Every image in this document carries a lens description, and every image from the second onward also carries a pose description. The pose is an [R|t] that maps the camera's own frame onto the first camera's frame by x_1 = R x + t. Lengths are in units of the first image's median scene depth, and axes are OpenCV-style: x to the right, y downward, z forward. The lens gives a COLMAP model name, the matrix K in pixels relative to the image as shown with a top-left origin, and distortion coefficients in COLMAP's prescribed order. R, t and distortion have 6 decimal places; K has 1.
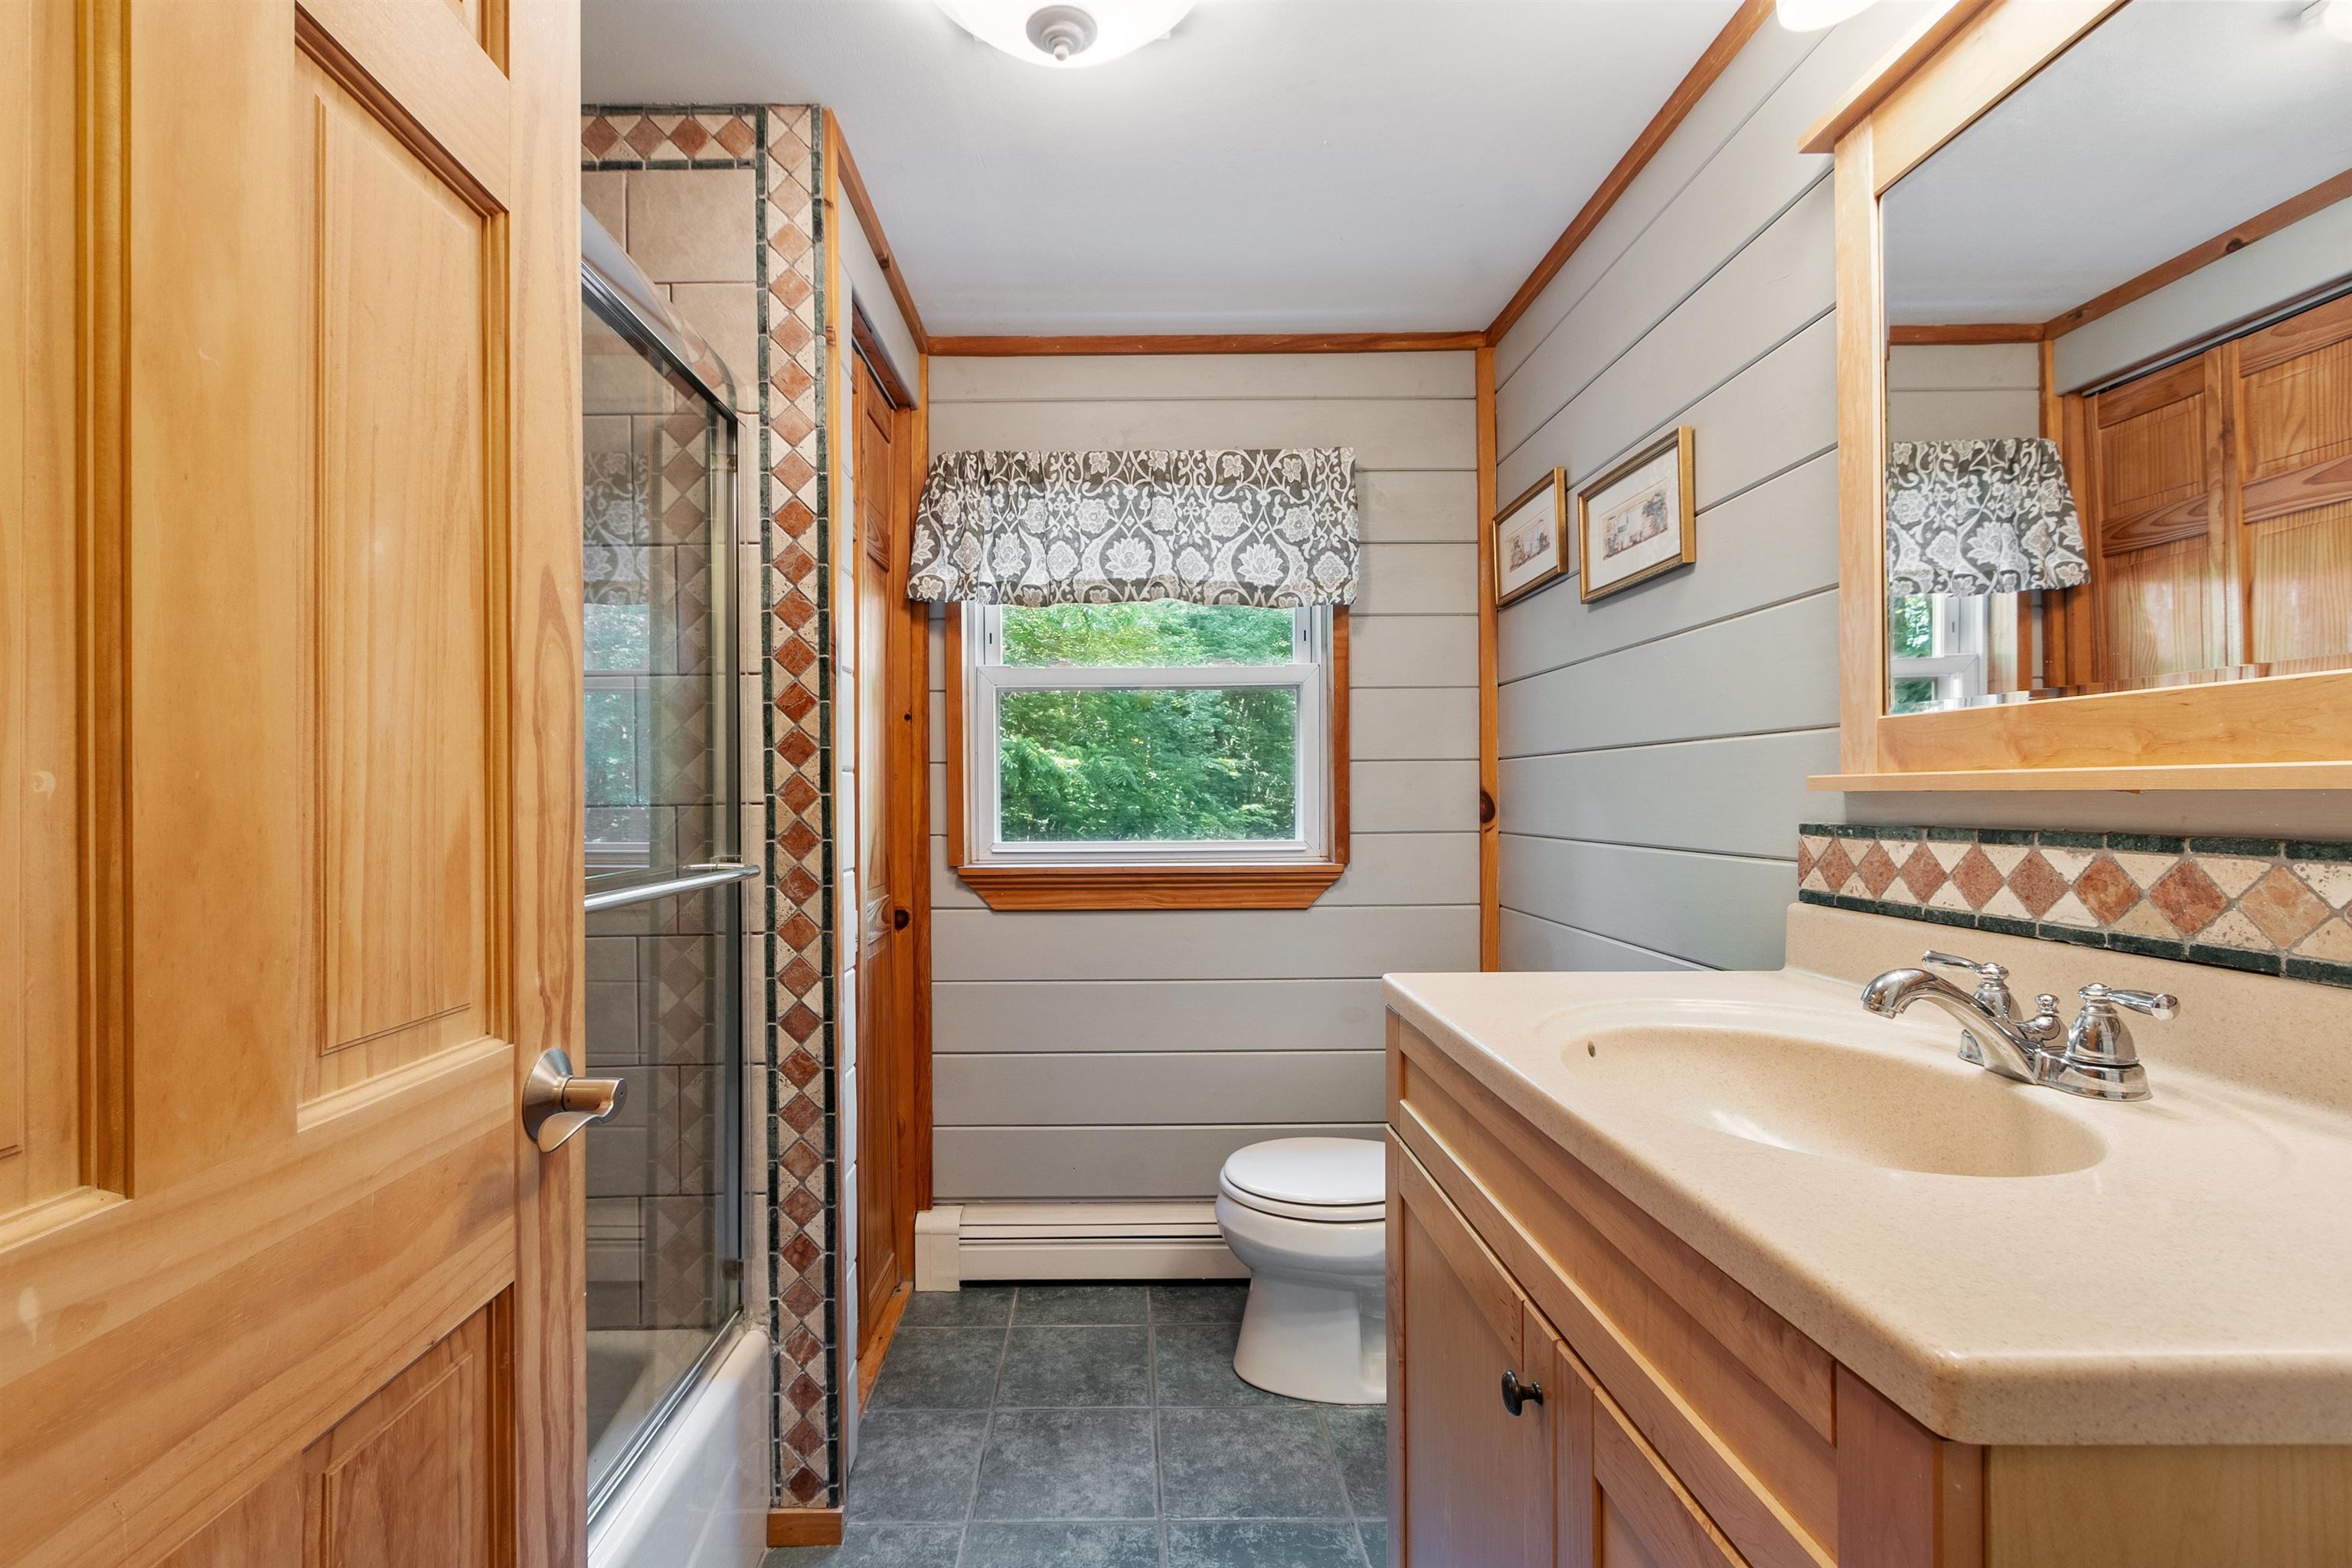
lens RADIAL K [[1025.5, 0, 1163.0], [0, 1025.5, 788.5], [0, 0, 1]] dist [0.000009, 0.000747]
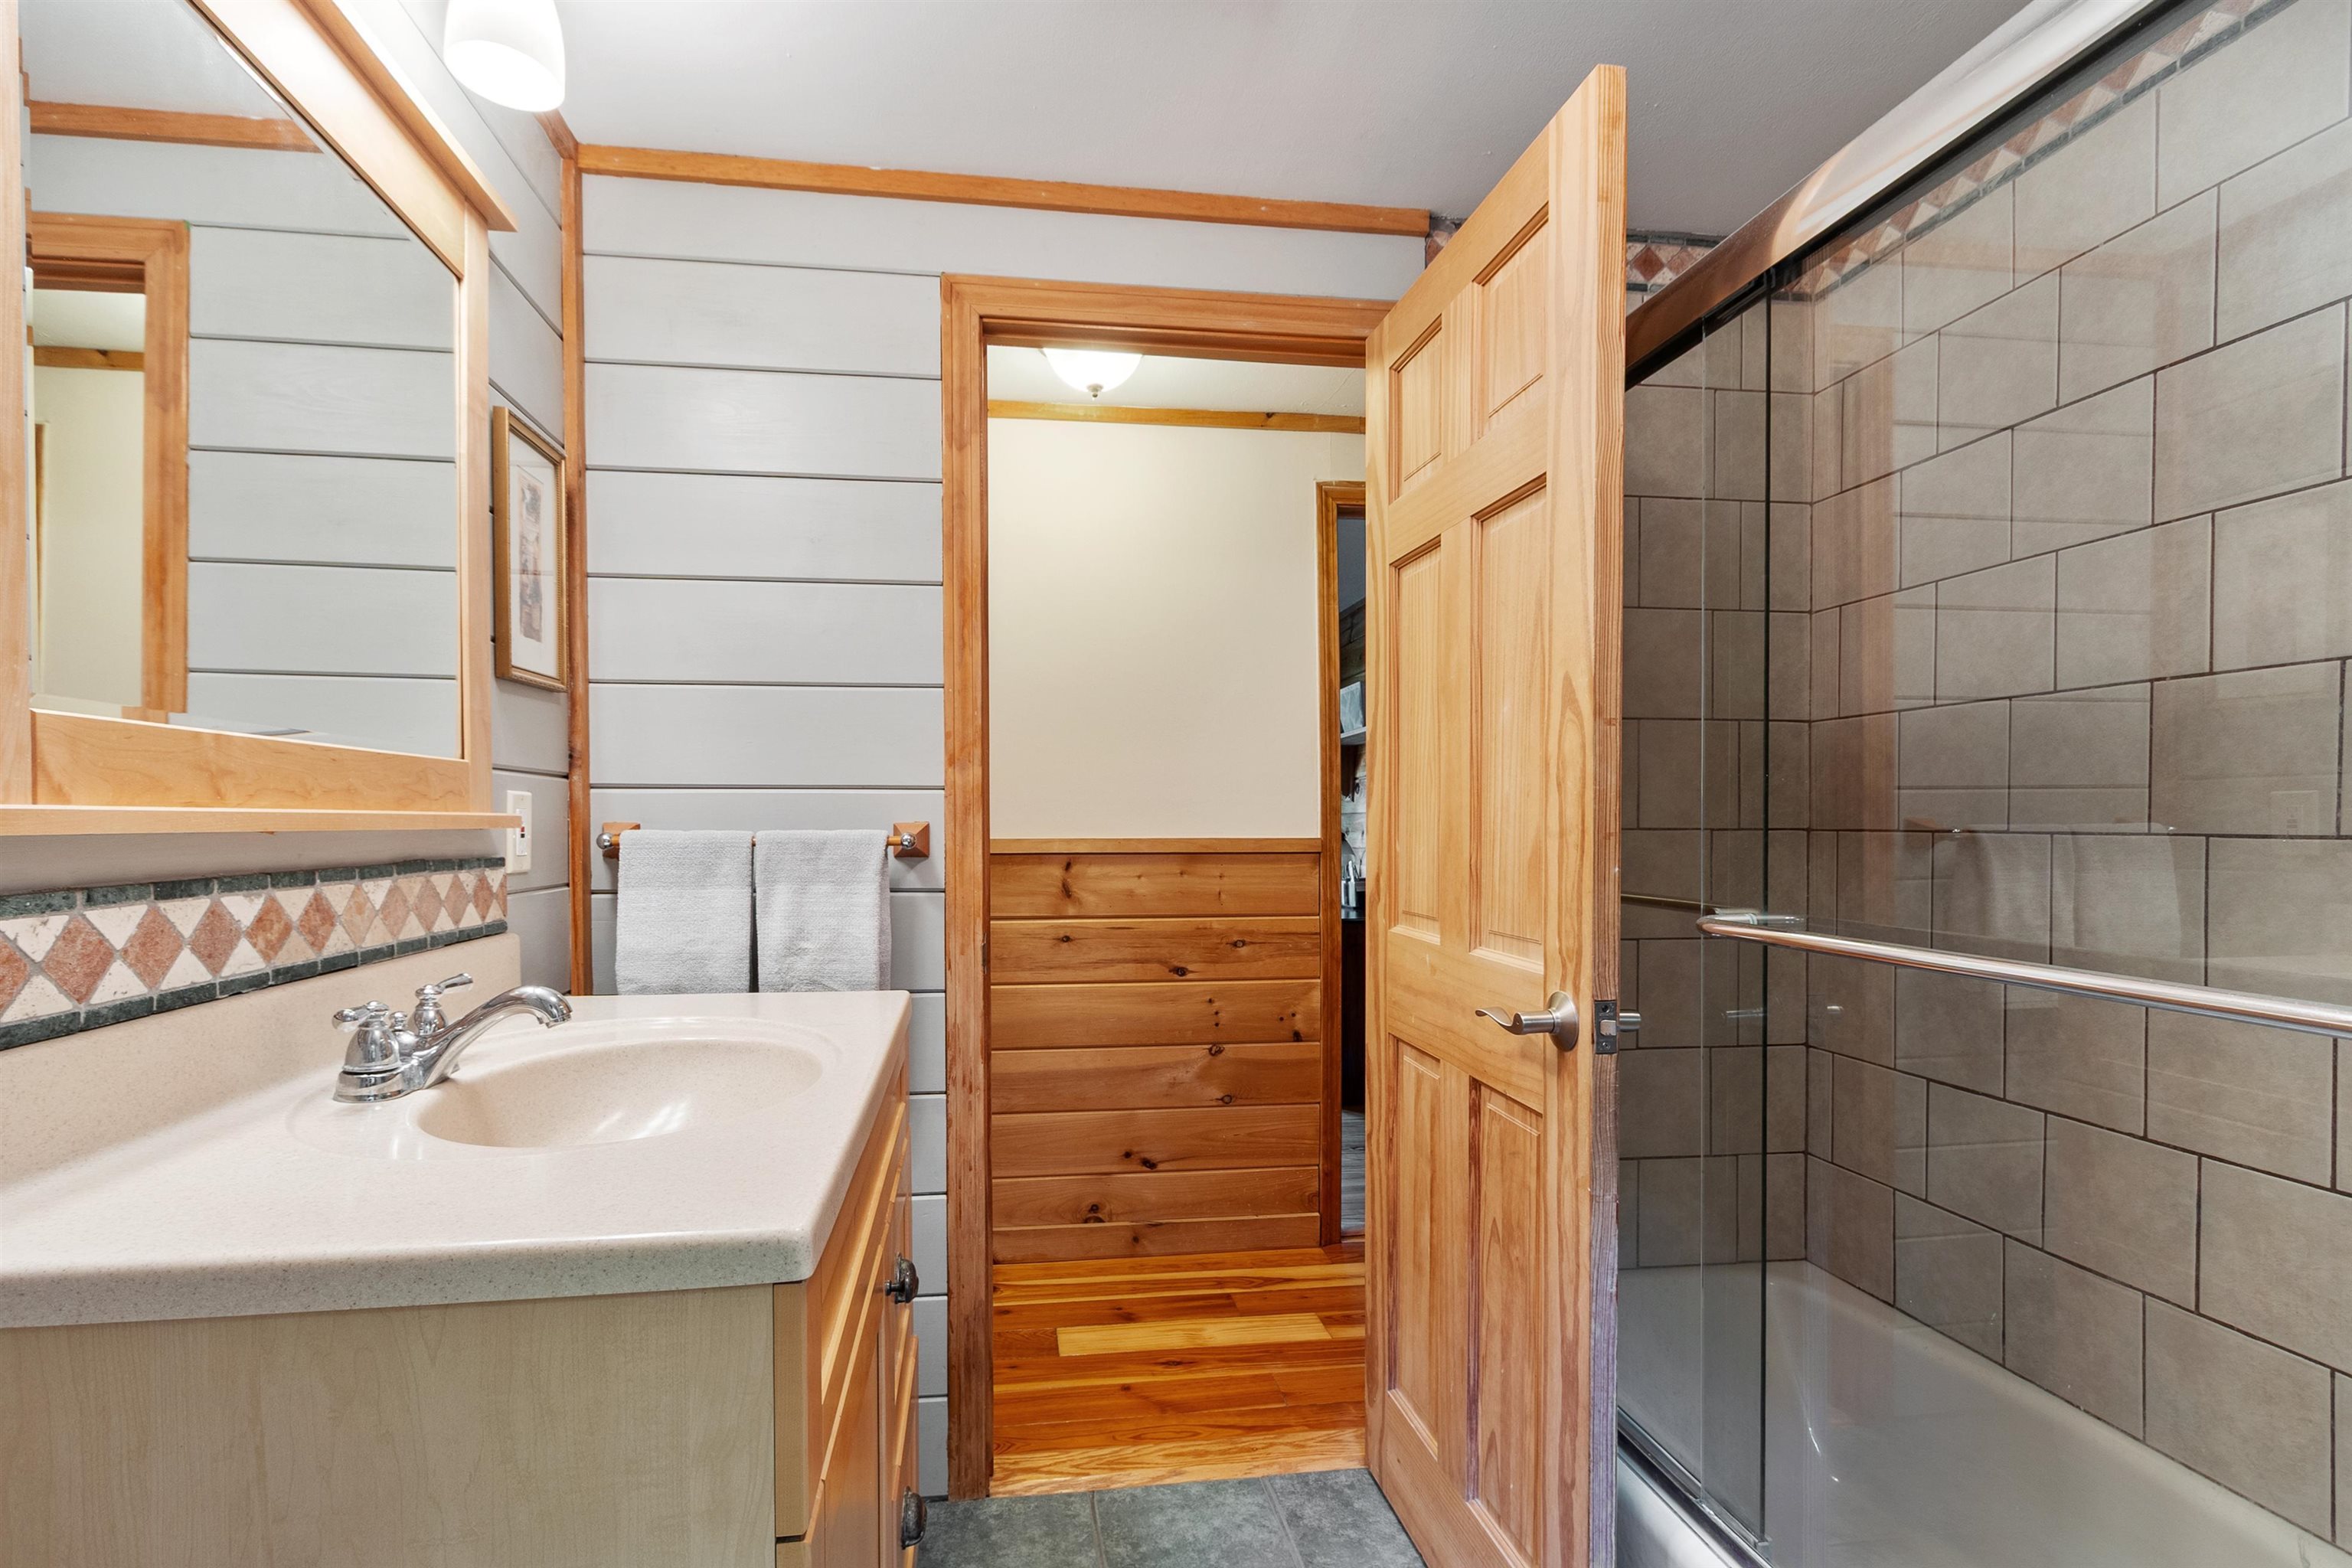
lens RADIAL K [[1025.5, 0, 1121.7], [0, 1025.5, 830.0], [0, 0, 1]] dist [0.000009, 0.000747]
pose [[-0.994131, 0.008162, -0.107878, 0.186596], [0.008018, 0.999966, 0.001767, 0.005582], [0.107889, 0.000892, -0.994163, 2.124608]]
